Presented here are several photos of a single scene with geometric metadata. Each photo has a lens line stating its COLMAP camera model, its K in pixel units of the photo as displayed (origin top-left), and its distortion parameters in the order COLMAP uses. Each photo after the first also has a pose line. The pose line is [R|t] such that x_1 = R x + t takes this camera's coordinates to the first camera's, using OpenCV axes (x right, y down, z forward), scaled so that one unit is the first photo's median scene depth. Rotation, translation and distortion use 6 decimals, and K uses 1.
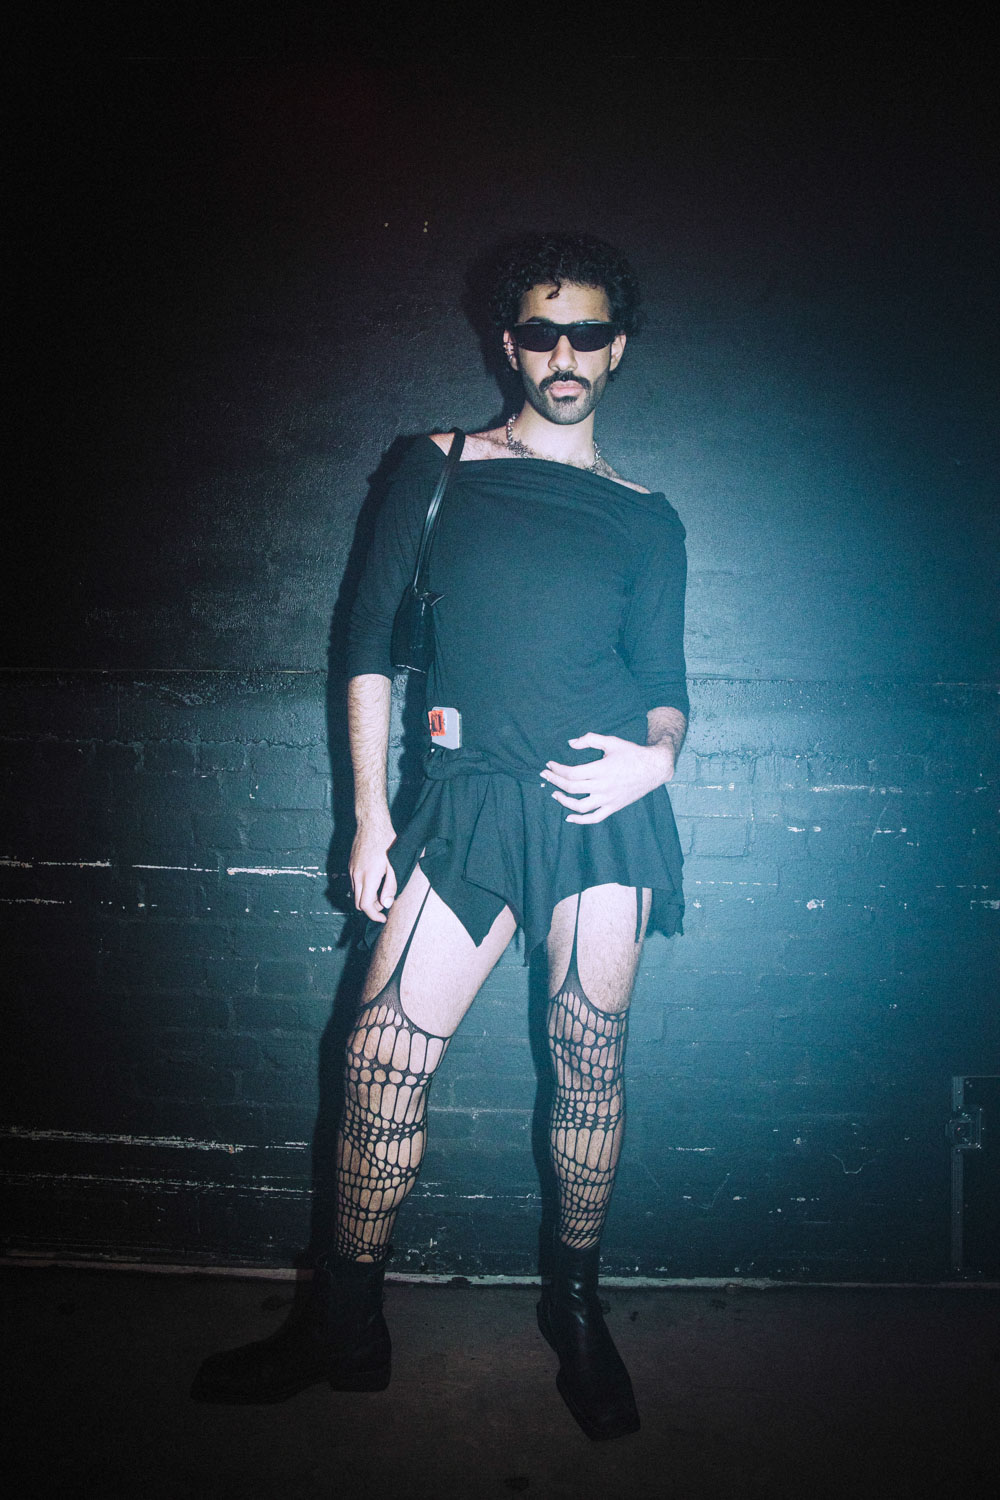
lens RADIAL K [[1011.6, 0, 501.7], [0, 1011.6, 743.5], [0, 0, 1]] dist [-0.104525, 0.062445]
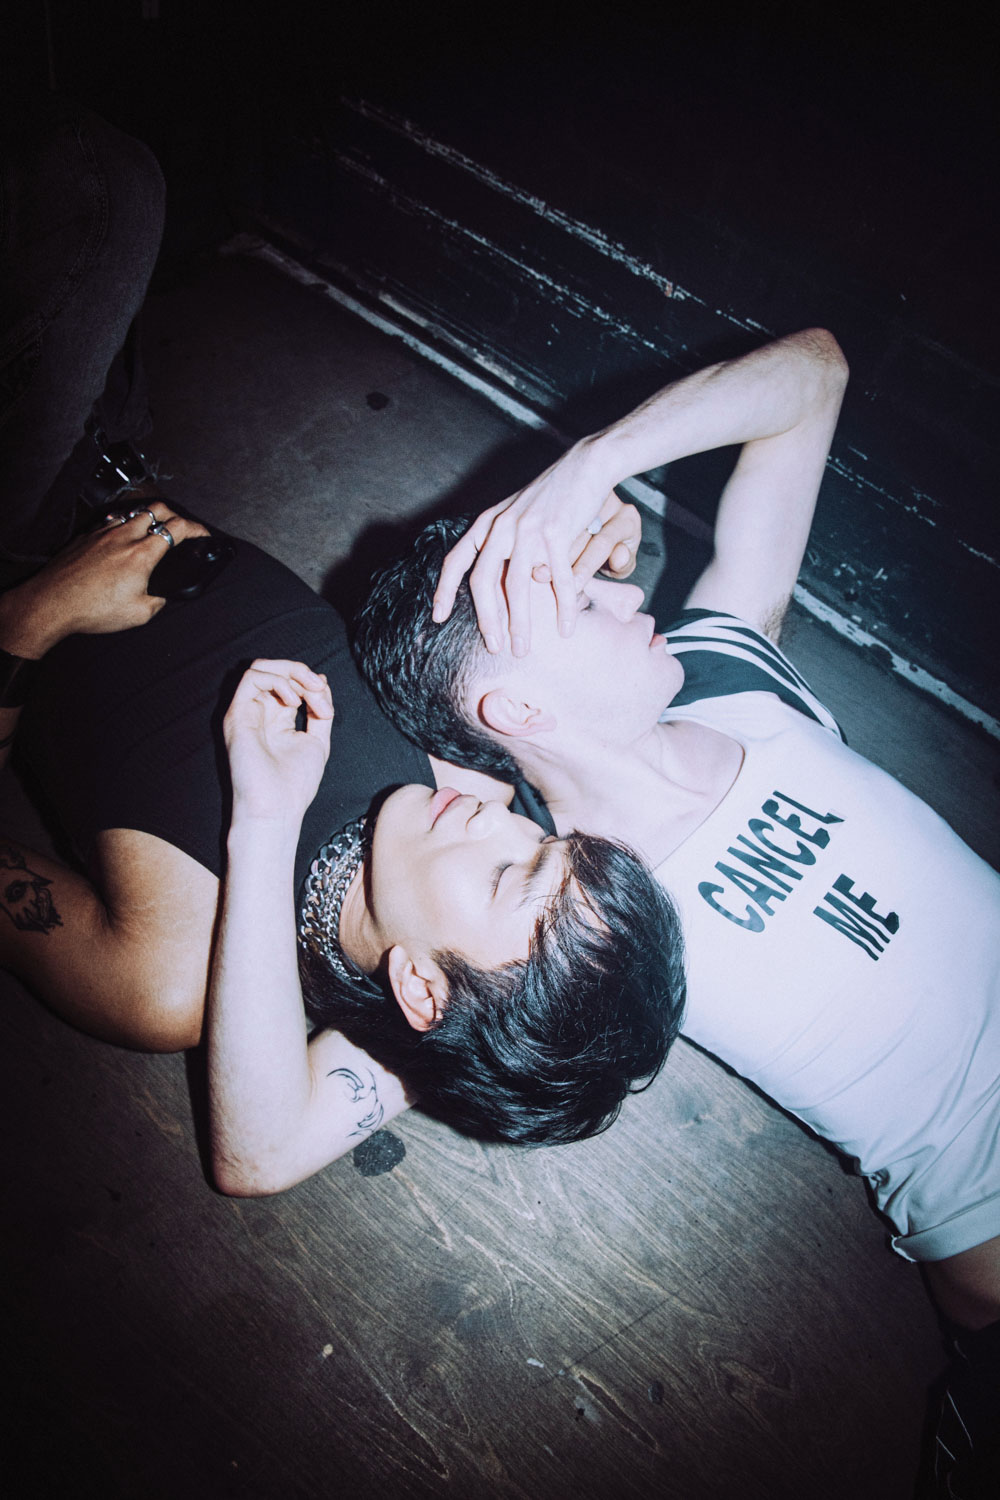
lens RADIAL K [[1011.6, 0, 500.7], [0, 1011.6, 745.0], [0, 0, 1]] dist [-0.104525, 0.062445]
pose [[0.768828, 0.577366, -0.274867, -0.019880], [-0.192146, 0.618570, 0.761874, 0.137612], [0.609904, -0.532935, 0.586512, 0.431316]]
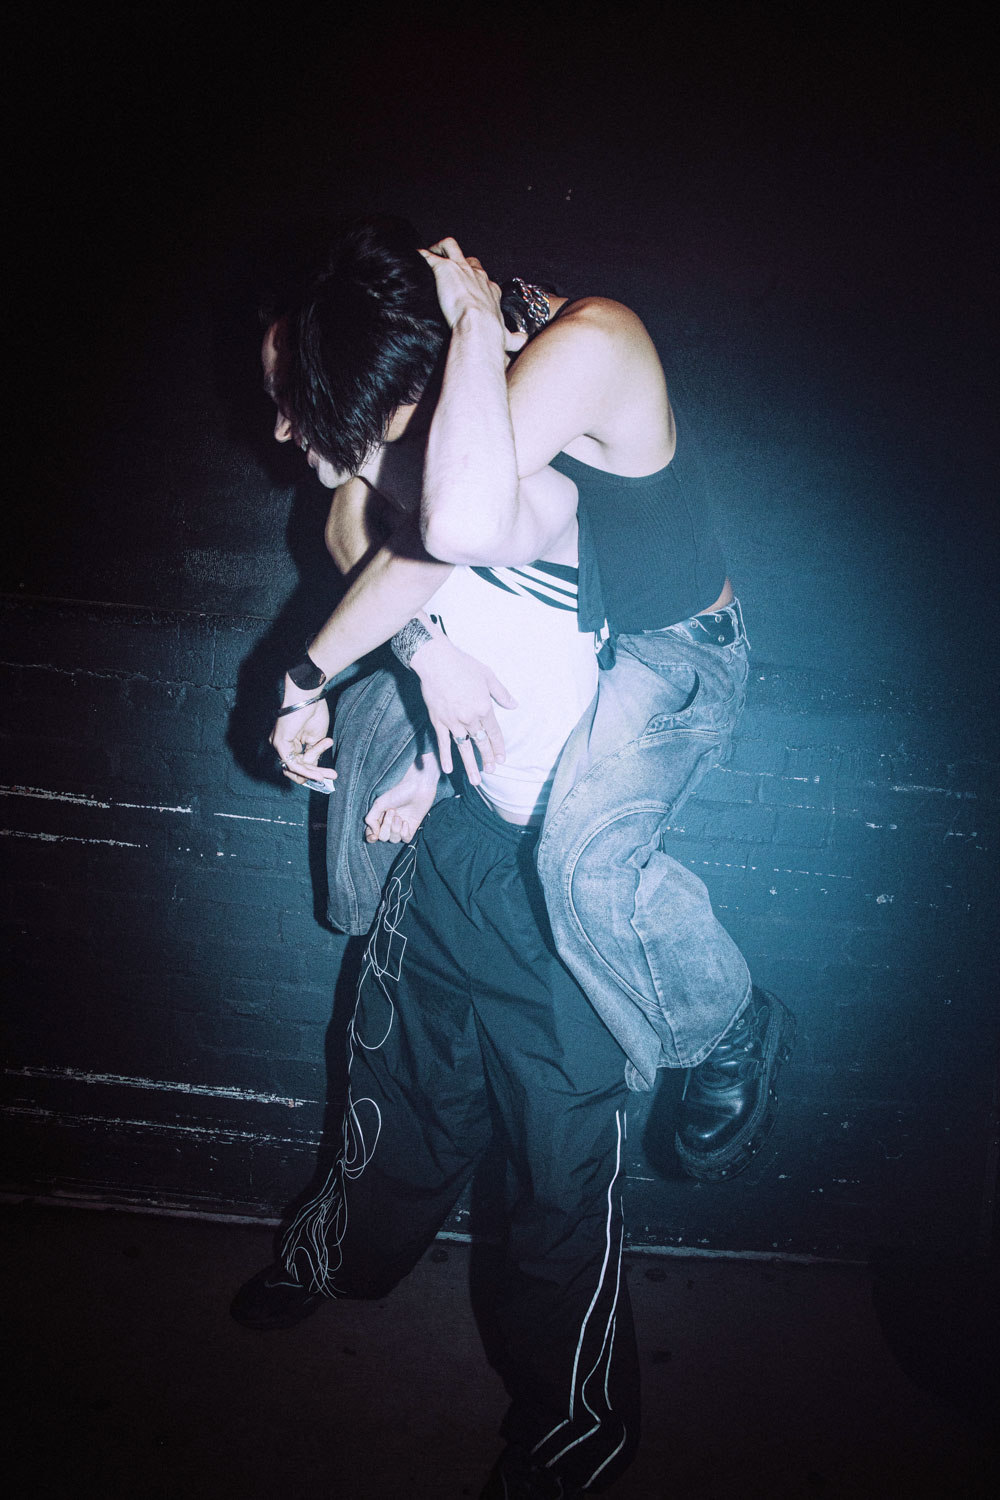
lens RADIAL K [[1011.6, 0, 499.4], [0, 1011.6, 745.7], [0, 0, 1]] dist [-0.104525, 0.062445]
pose [[0.995540, 0.077858, 0.053284, -0.149462], [-0.079469, 0.996421, 0.028803, 0.004766], [-0.050850, -0.032909, 0.998164, -0.001967]]
